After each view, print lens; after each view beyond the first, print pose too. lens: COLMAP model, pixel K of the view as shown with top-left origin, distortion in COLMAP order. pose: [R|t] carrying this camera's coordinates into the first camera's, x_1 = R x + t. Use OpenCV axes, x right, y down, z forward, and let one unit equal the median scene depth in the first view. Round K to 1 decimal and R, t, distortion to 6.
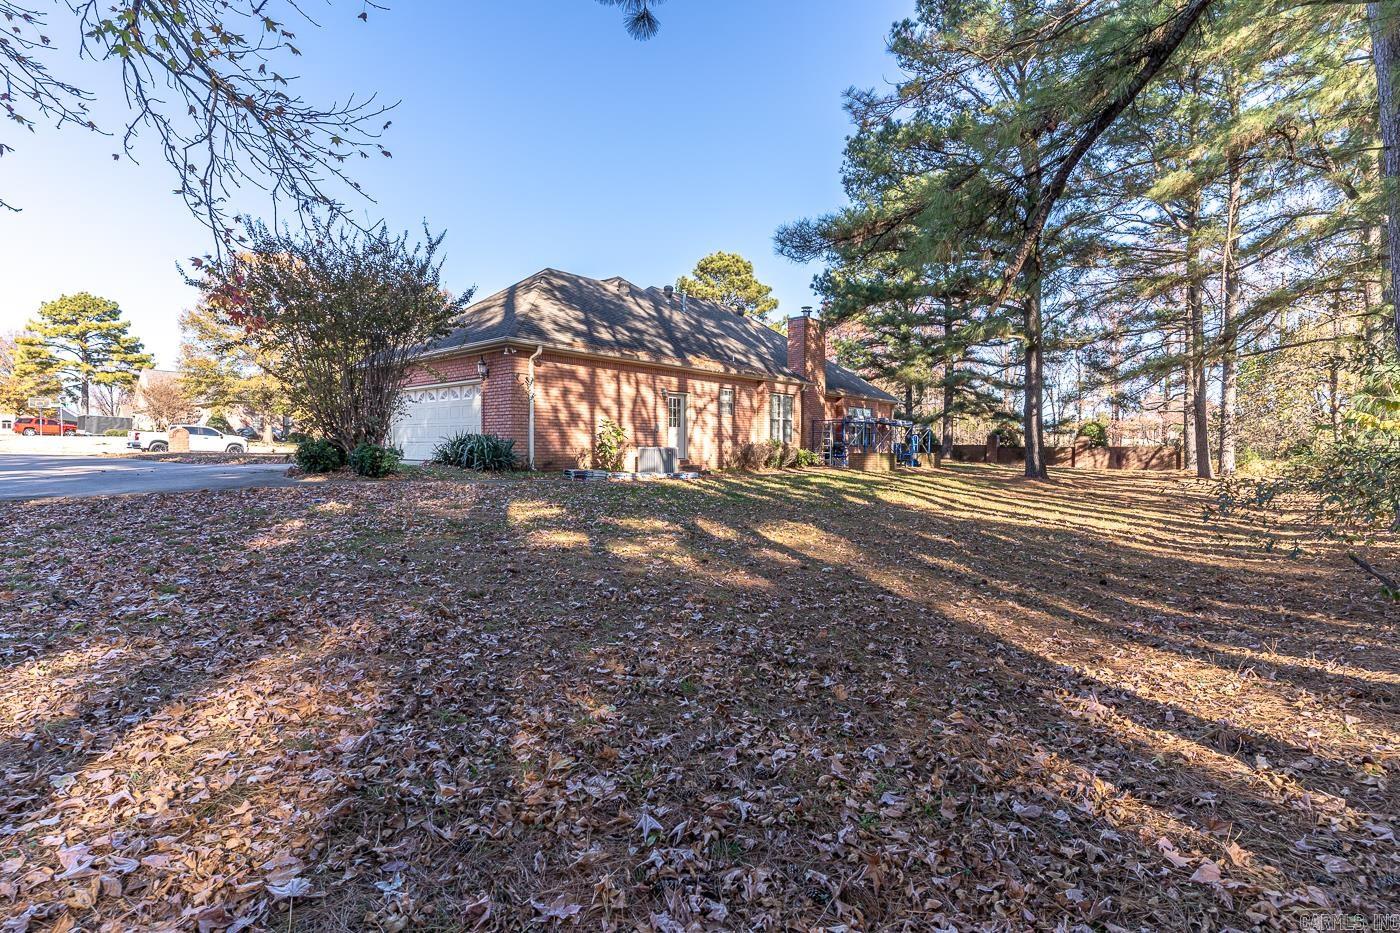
lens RADIAL K [[673.7, 0, 708.6], [0, 673.7, 469.0], [0, 0, 1]] dist [0.001967, 0.000366]
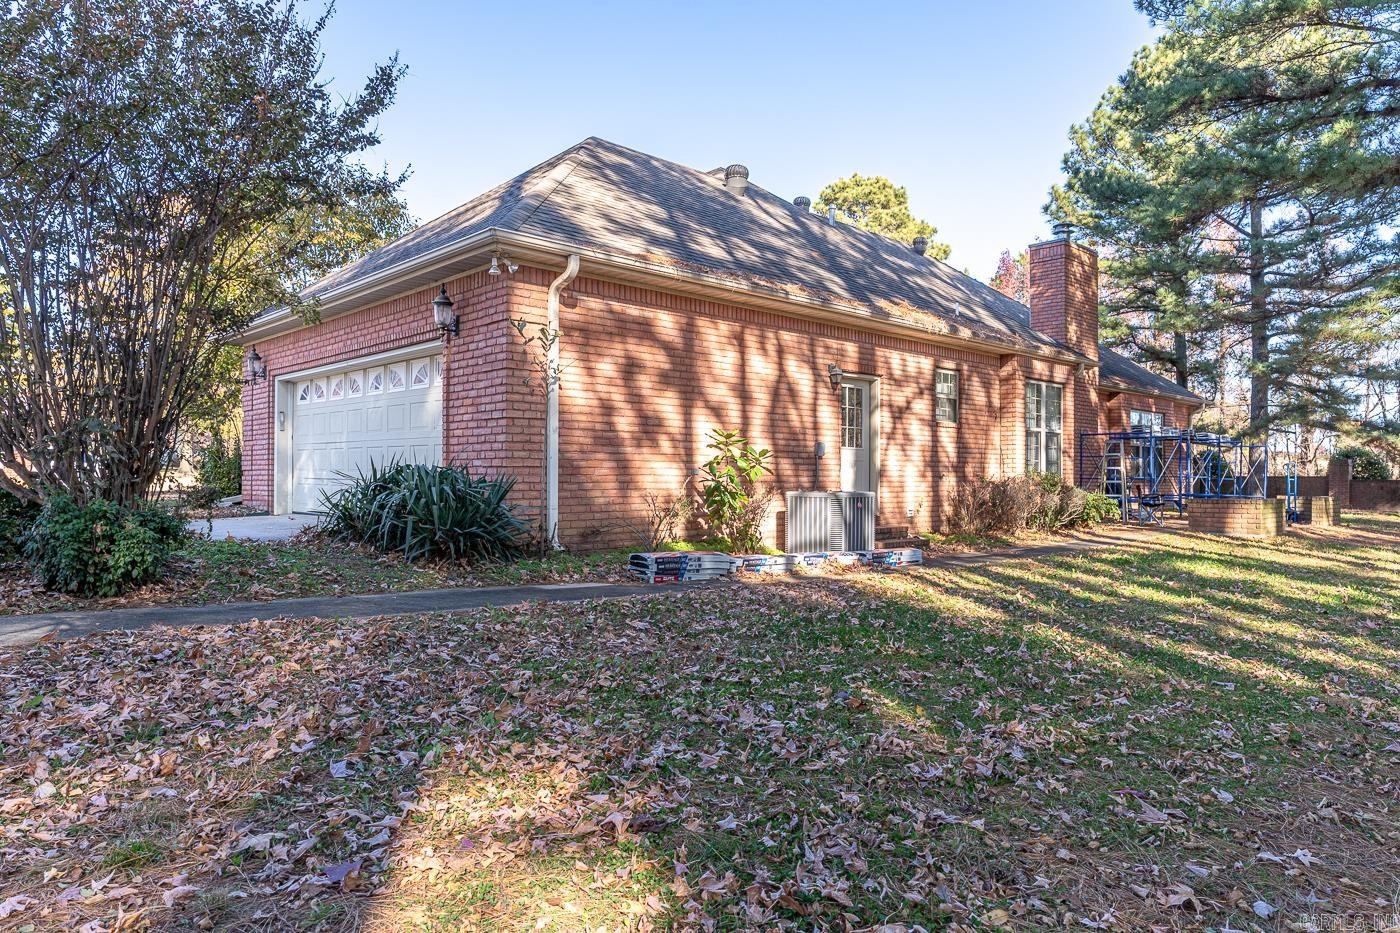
lens RADIAL K [[906.9, 0, 699.3], [0, 906.9, 467.9], [0, 0, 1]] dist [-0.009326, -0.000347]
pose [[0.993671, -0.001550, -0.112316, -0.088830], [-0.003016, 0.999176, -0.040467, -0.022429], [0.112287, 0.040550, 0.992848, 0.369771]]
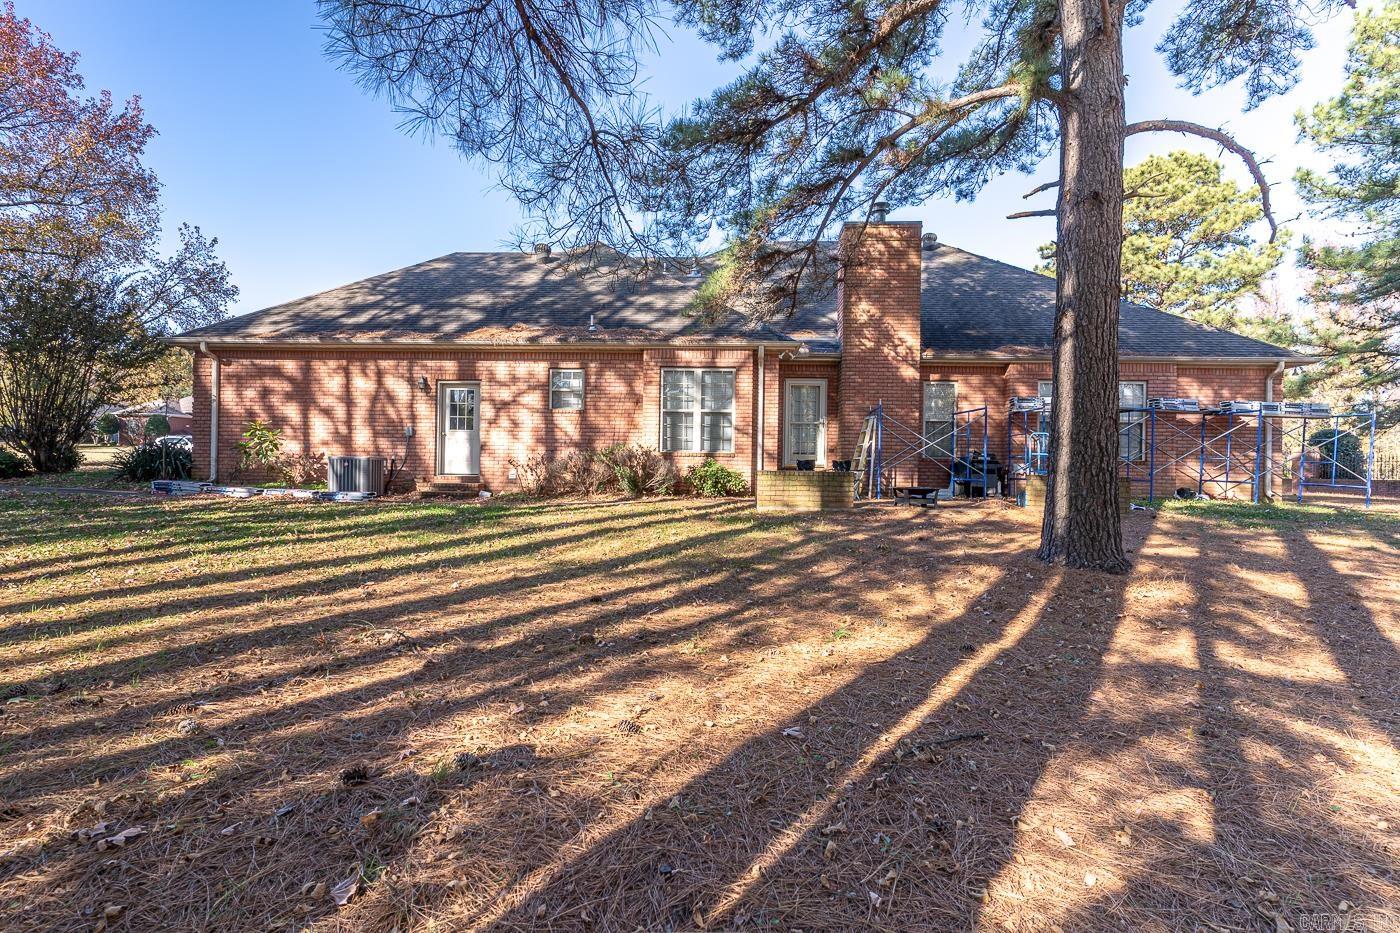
lens RADIAL K [[673.7, 0, 701.5], [0, 673.7, 466.8], [0, 0, 1]] dist [0.001967, 0.000366]
pose [[0.607754, 0.008015, -0.794085, 0.706757], [-0.033898, 0.999300, -0.015857, -0.021459], [0.793402, 0.036555, 0.607600, 0.806097]]
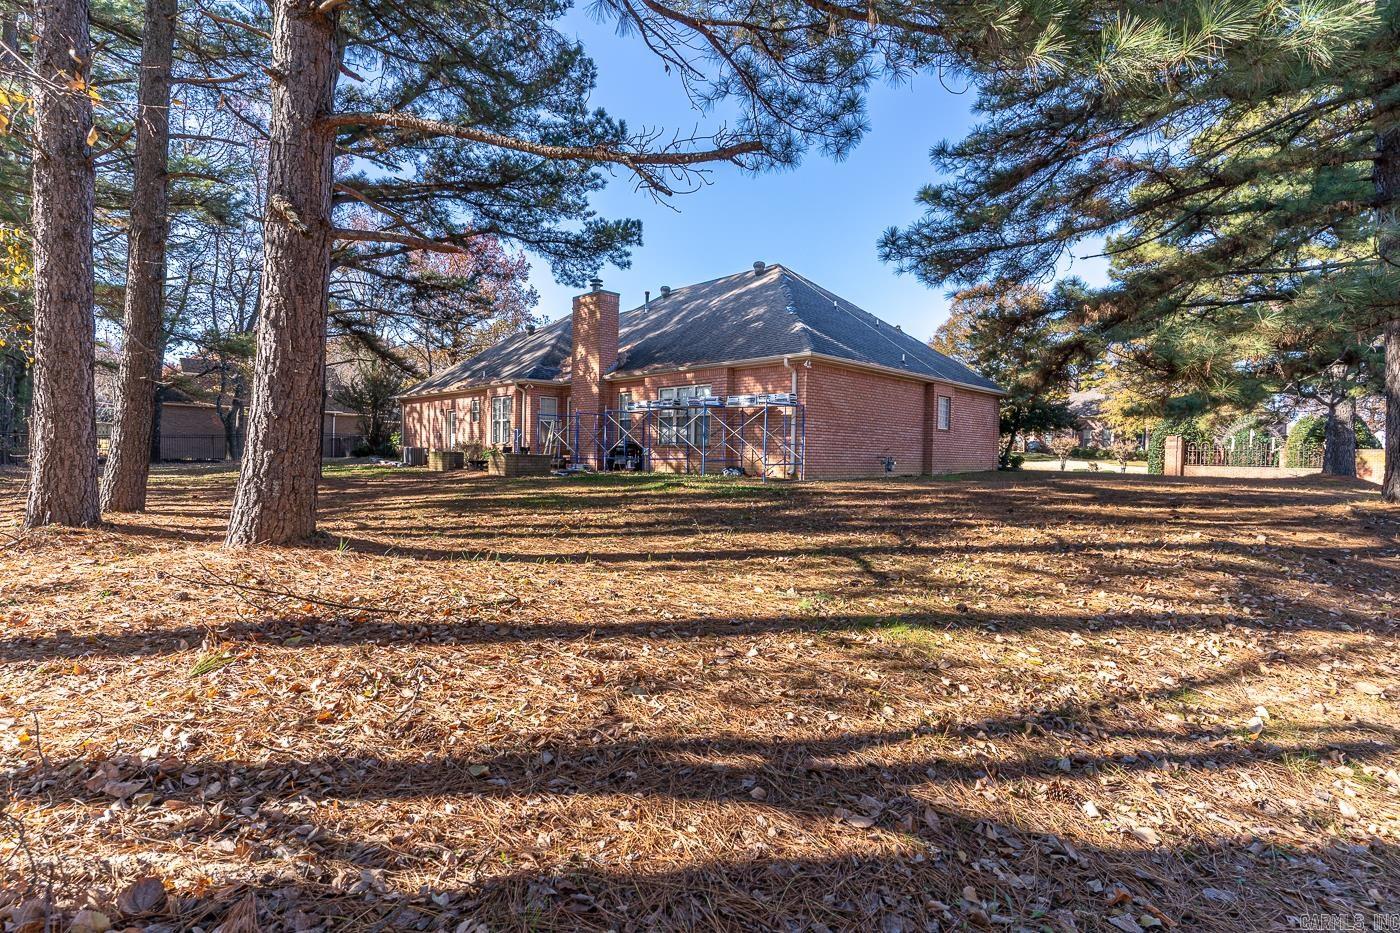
lens RADIAL K [[673.7, 0, 700.2], [0, 673.7, 467.7], [0, 0, 1]] dist [0.001967, 0.000366]
pose [[-0.111384, 0.022031, -0.993533, 1.394060], [-0.037090, 0.998966, 0.026310, -0.049222], [0.993085, 0.039780, -0.110452, 1.766651]]
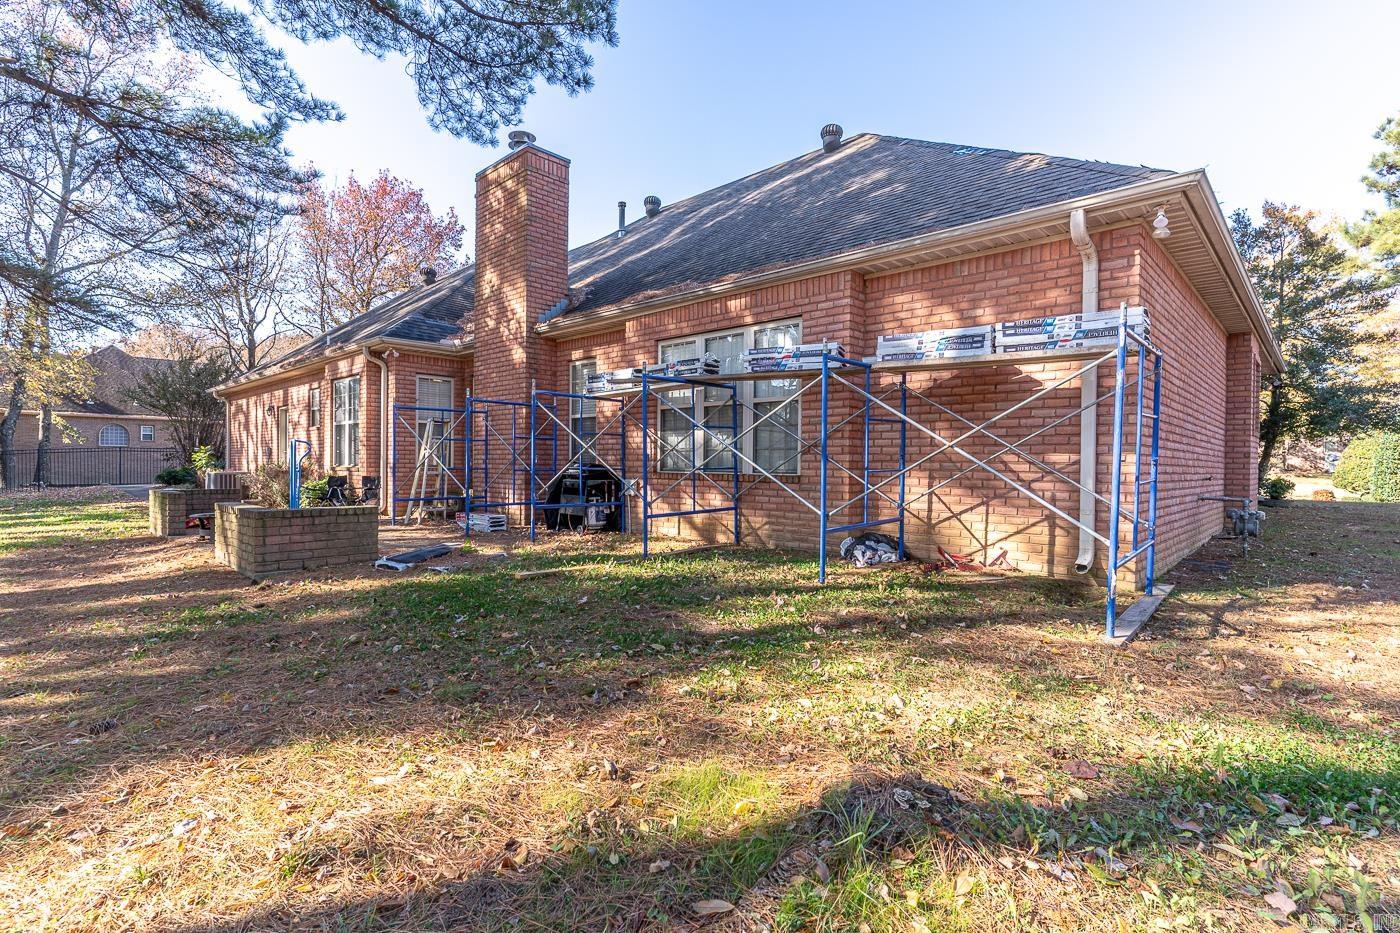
lens RADIAL K [[673.7, 0, 703.1], [0, 673.7, 462.6], [0, 0, 1]] dist [0.001967, 0.000366]
pose [[-0.059424, 0.003221, -0.998228, 0.793604], [-0.025798, 0.999656, 0.004761, -0.064726], [0.997899, 0.026035, -0.059321, 1.637943]]
